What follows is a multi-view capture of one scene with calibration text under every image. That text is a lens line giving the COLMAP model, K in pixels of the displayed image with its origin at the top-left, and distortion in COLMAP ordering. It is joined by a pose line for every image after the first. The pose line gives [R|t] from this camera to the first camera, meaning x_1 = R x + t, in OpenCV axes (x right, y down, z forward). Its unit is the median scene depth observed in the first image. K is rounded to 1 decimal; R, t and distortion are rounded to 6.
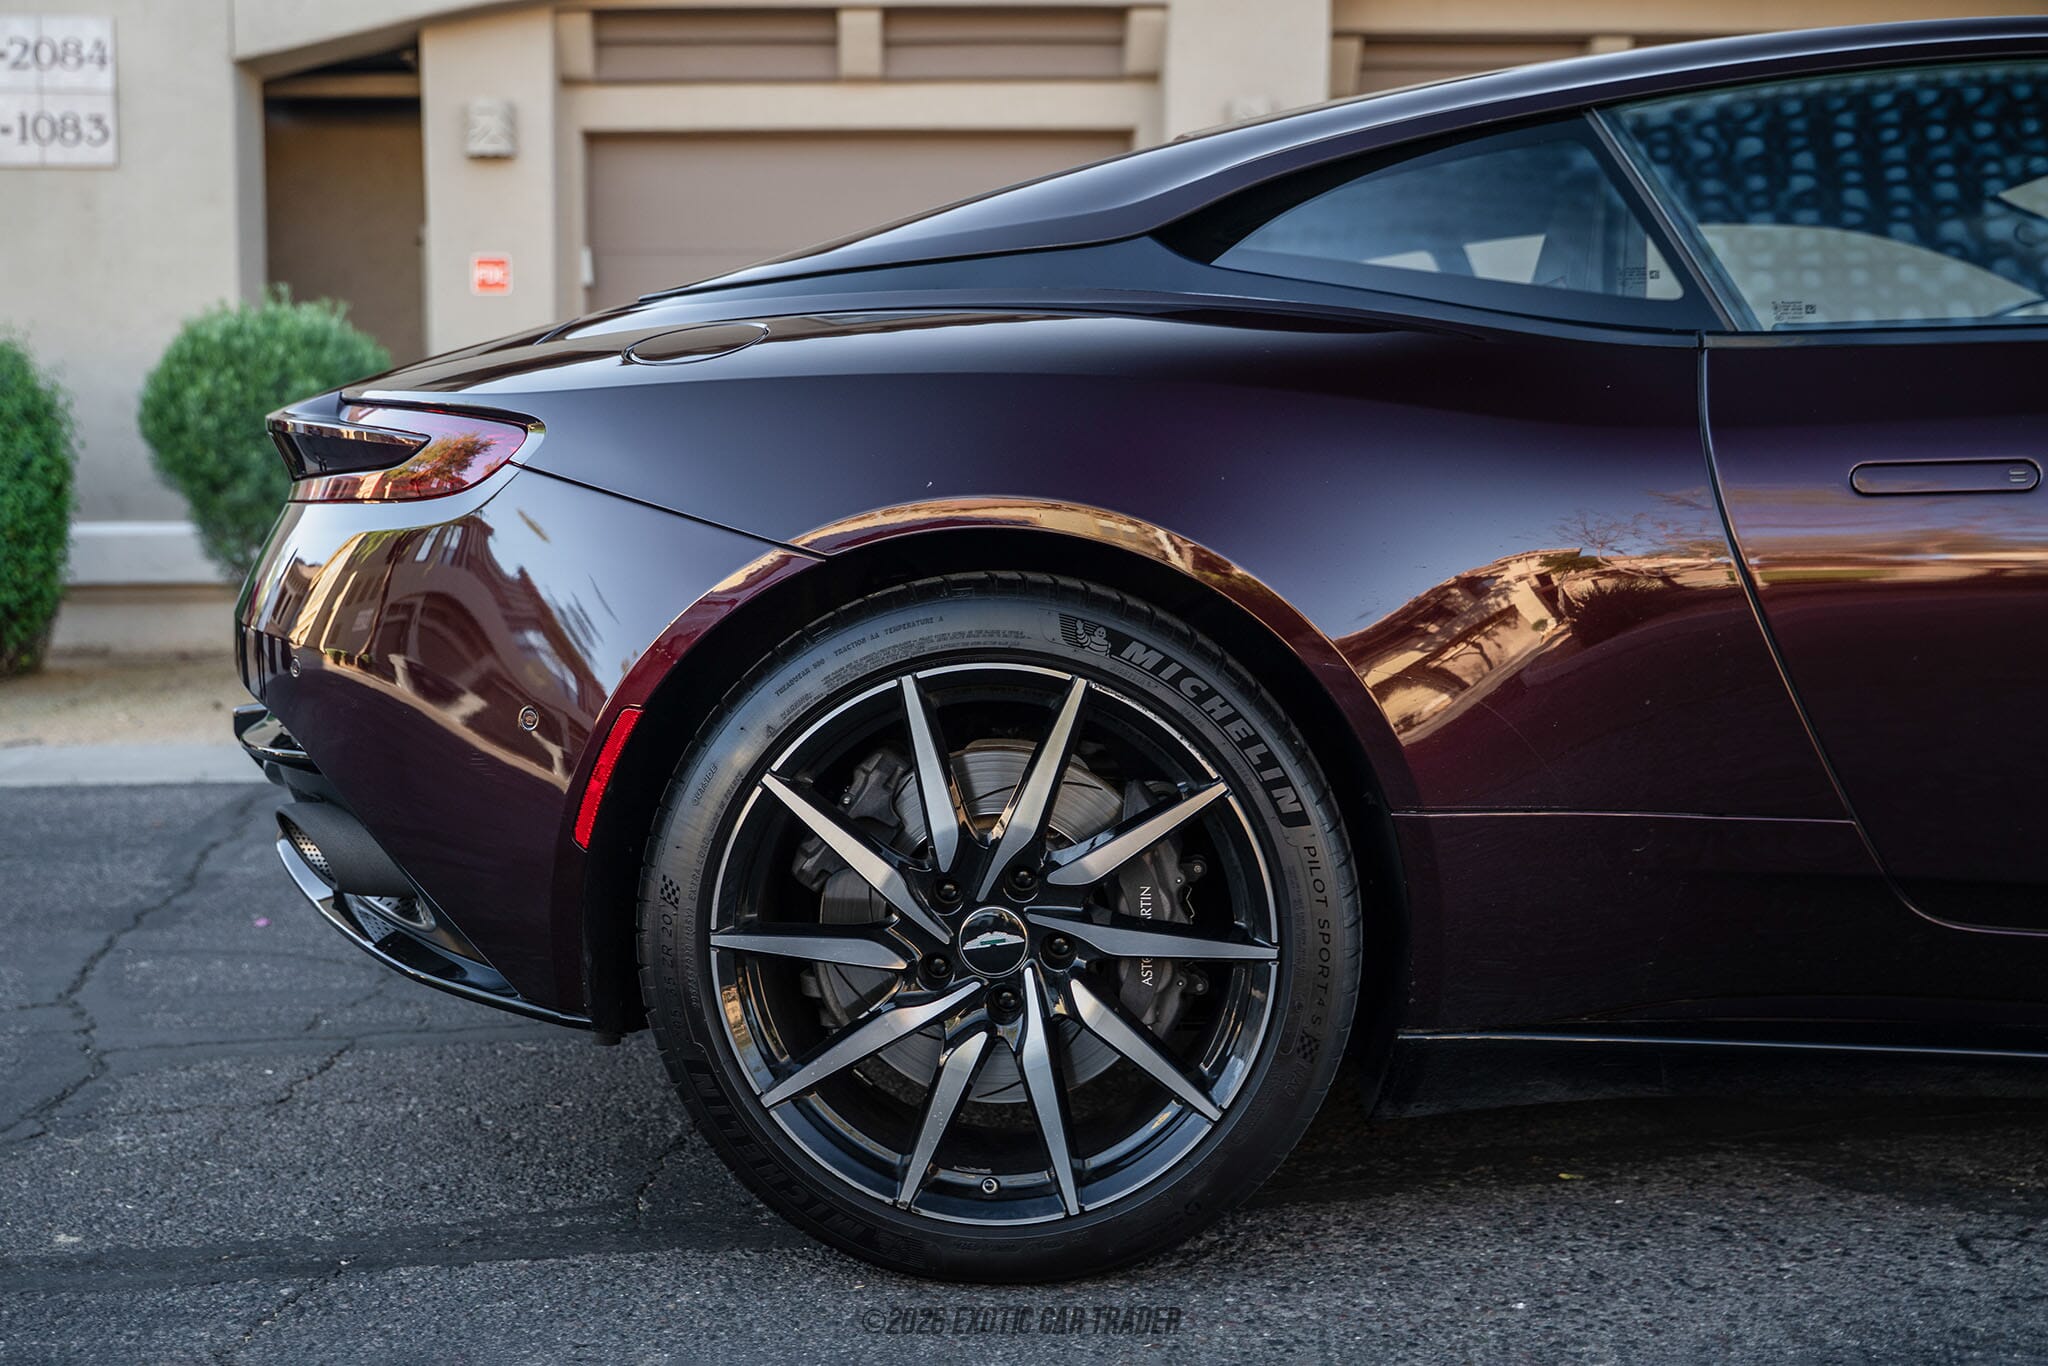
lens RADIAL K [[2124.9, 0, 1024.0], [0, 2124.9, 683.0], [0, 0, 1]] dist [-0.072422, -0.015685]
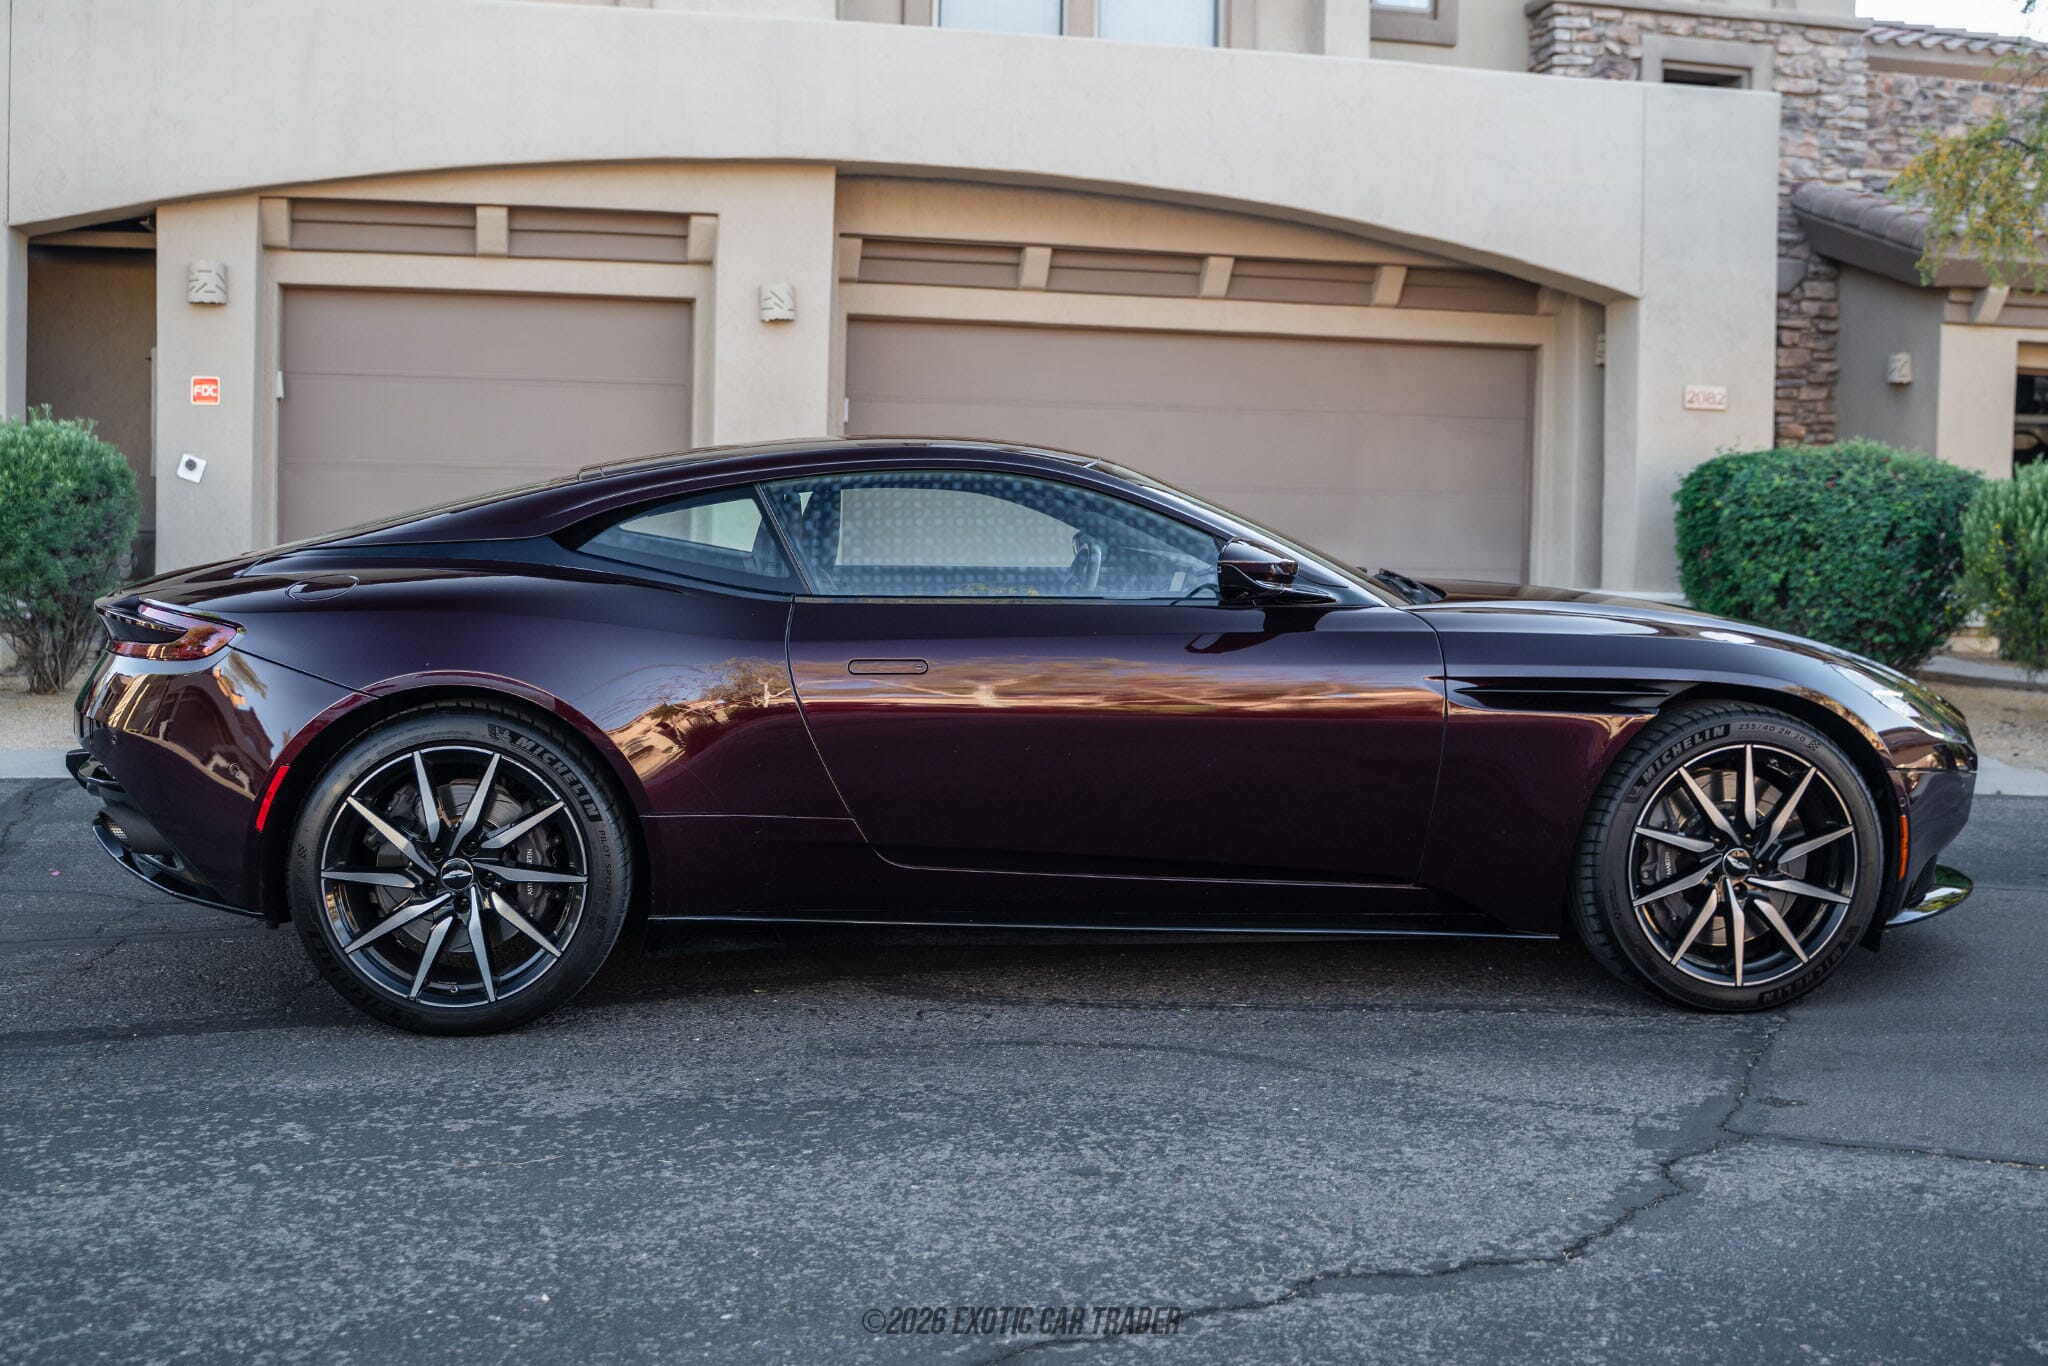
lens RADIAL K [[1860.9, 0, 1022.9], [0, 1860.9, 603.6], [0, 0, 1]] dist [-0.090007, 0.028867]
pose [[0.983462, 0.016019, 0.180402, 0.207357], [-0.009352, 0.999244, -0.037746, -0.087068], [-0.180870, 0.035435, 0.982868, -0.943209]]
